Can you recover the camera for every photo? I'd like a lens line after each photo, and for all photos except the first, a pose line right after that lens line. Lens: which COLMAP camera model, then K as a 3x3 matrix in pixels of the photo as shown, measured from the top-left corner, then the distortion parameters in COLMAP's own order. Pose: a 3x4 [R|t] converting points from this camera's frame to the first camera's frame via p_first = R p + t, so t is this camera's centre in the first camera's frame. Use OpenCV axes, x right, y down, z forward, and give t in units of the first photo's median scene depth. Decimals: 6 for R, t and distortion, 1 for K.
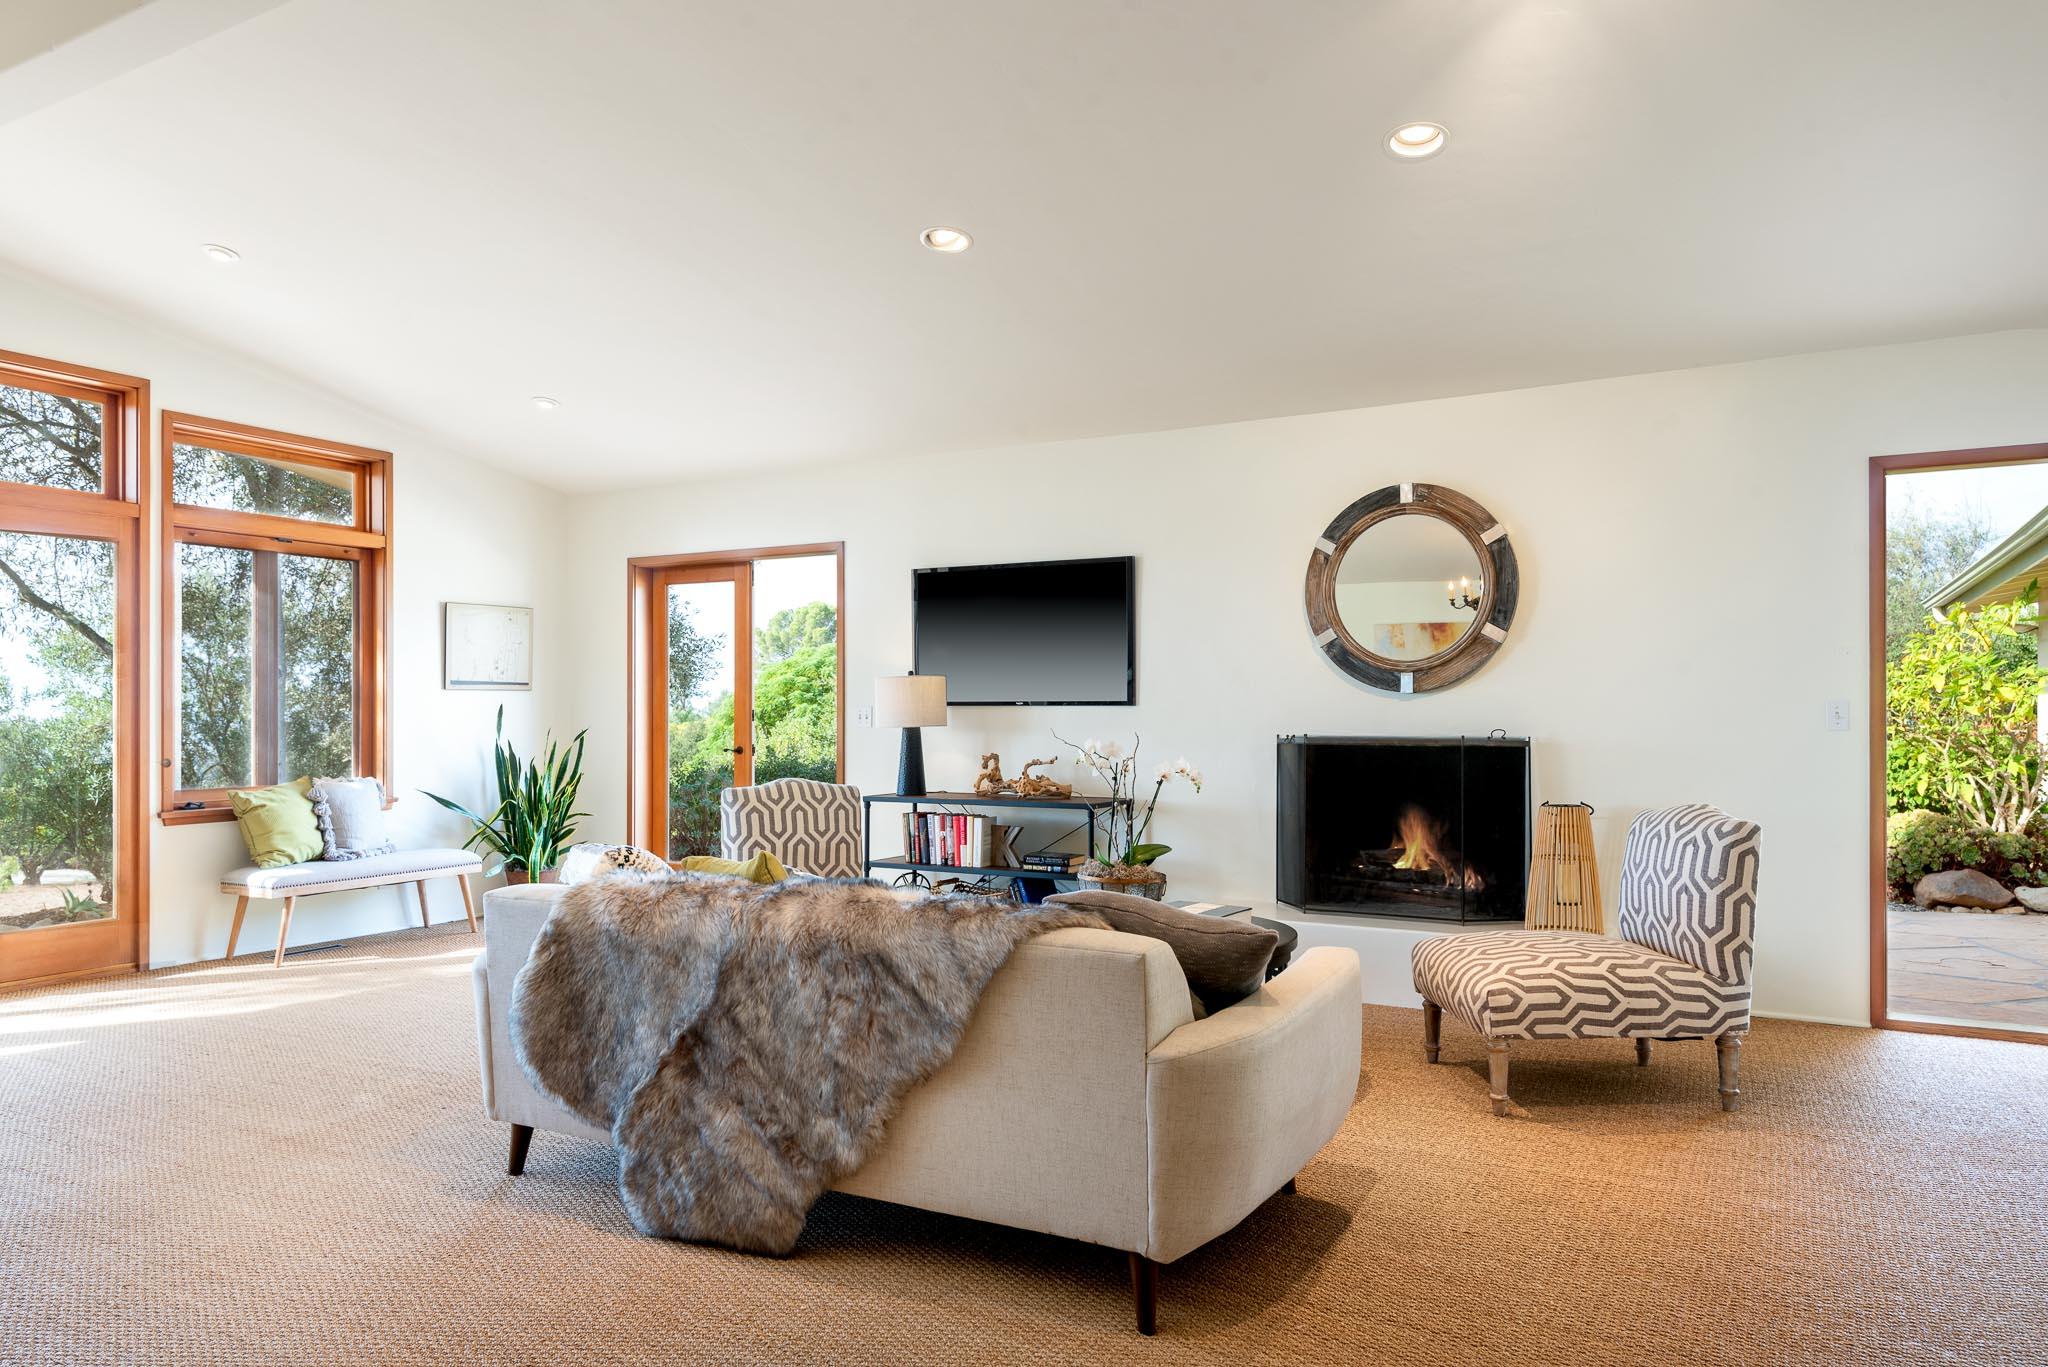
lens RADIAL K [[1364.2, 0, 1026.3], [0, 1364.2, 683.3], [0, 0, 1]] dist [0.001930, 0.004486]
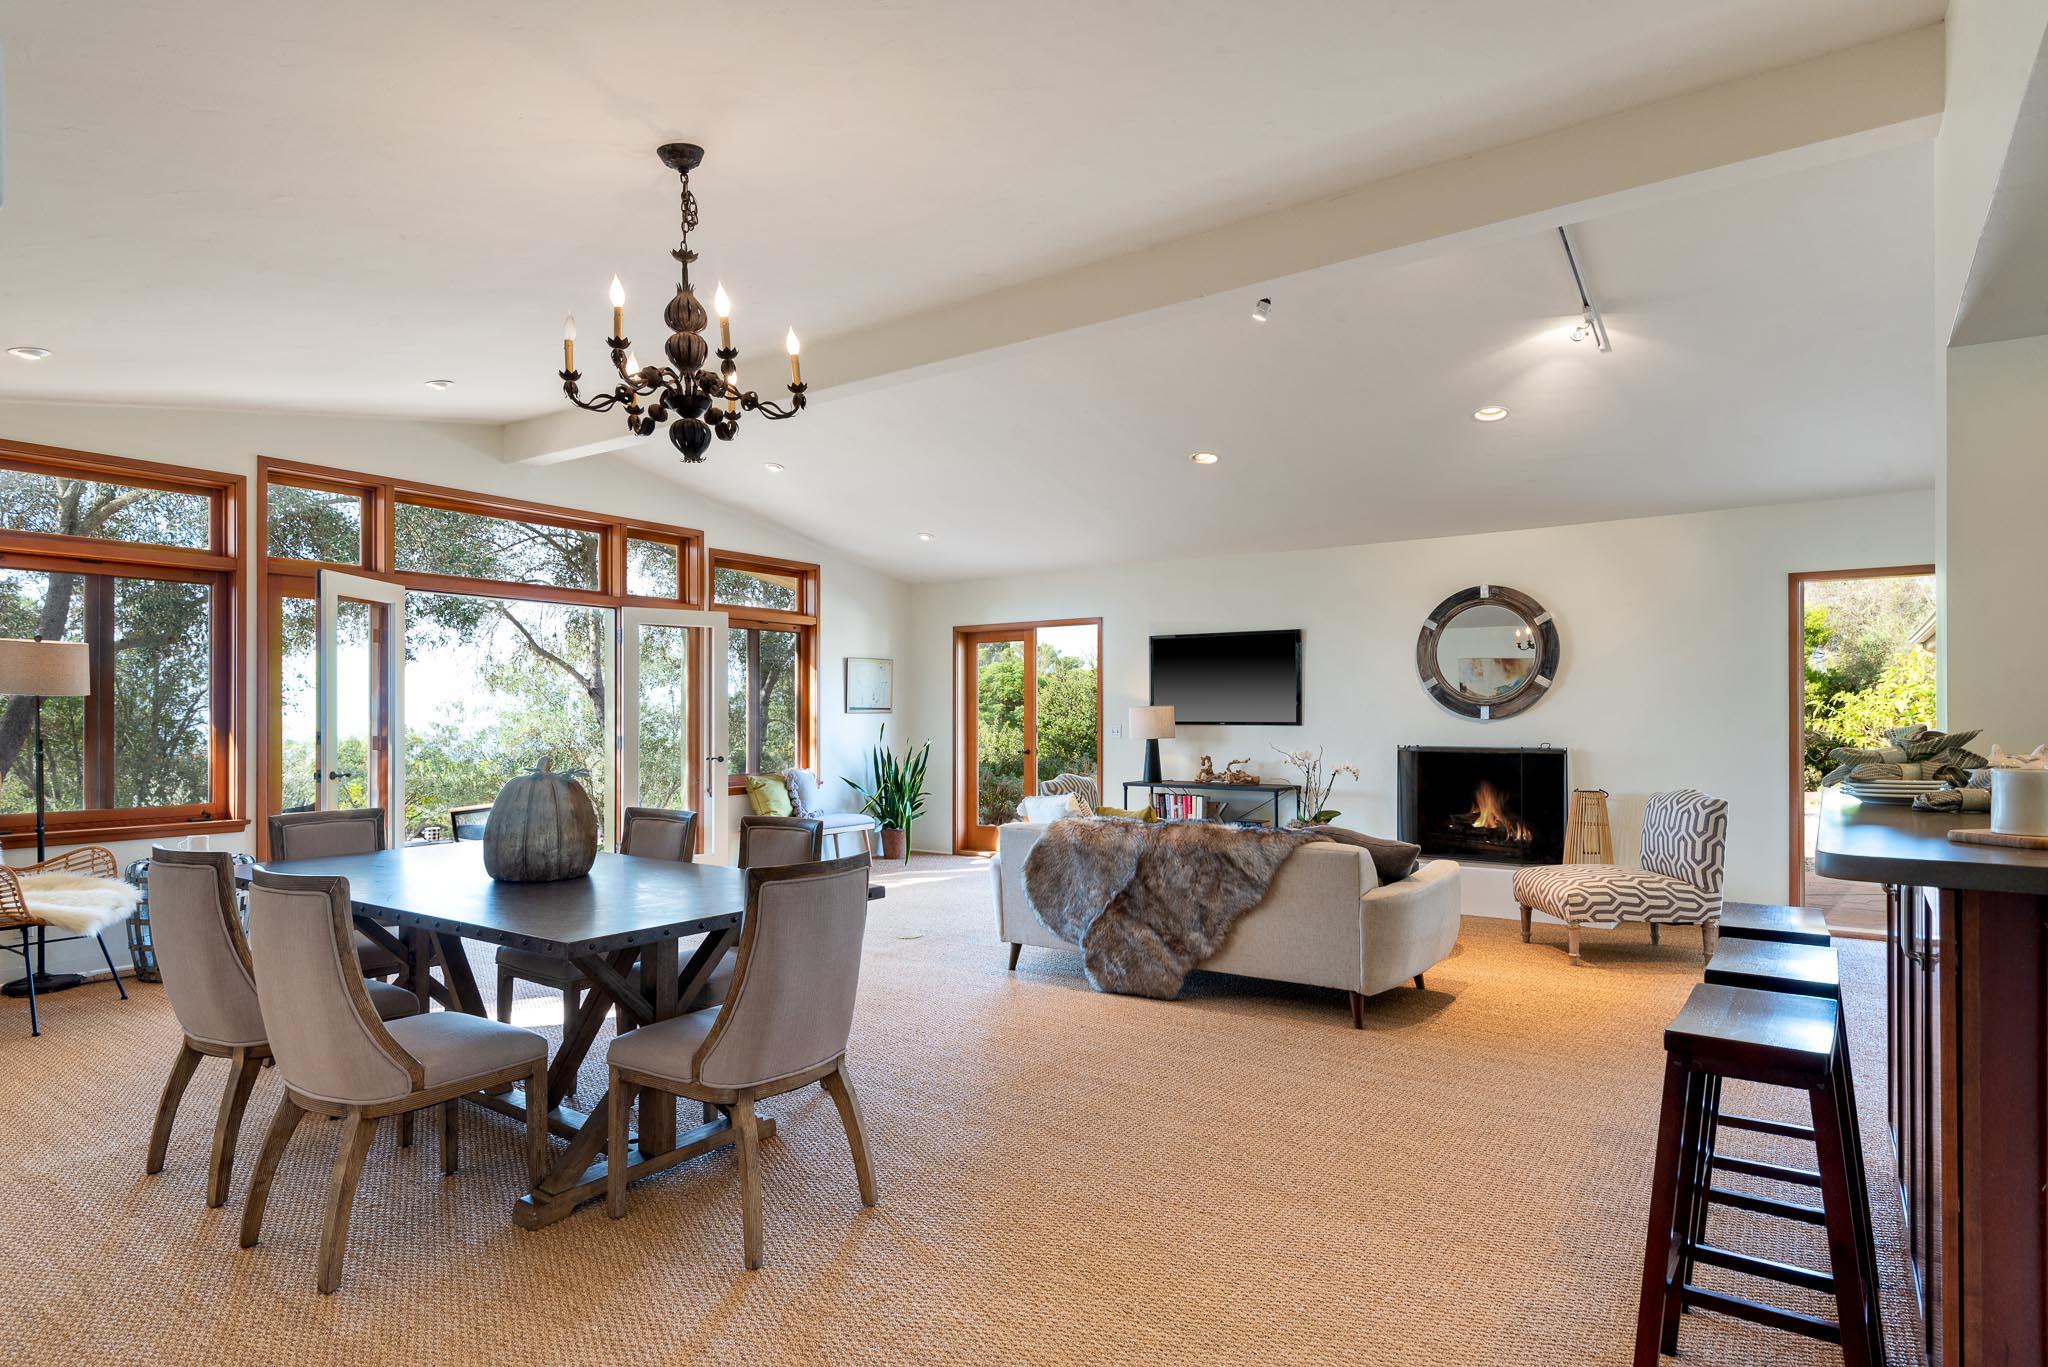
lens RADIAL K [[1115.2, 0, 1018.4], [0, 1115.2, 700.0], [0, 0, 1]] dist [0.001804, -0.003239]
pose [[0.992399, -0.000803, -0.123057, -0.098254], [0.001252, 0.999993, 0.003573, -0.020702], [0.123054, -0.003700, 0.992393, -0.348835]]
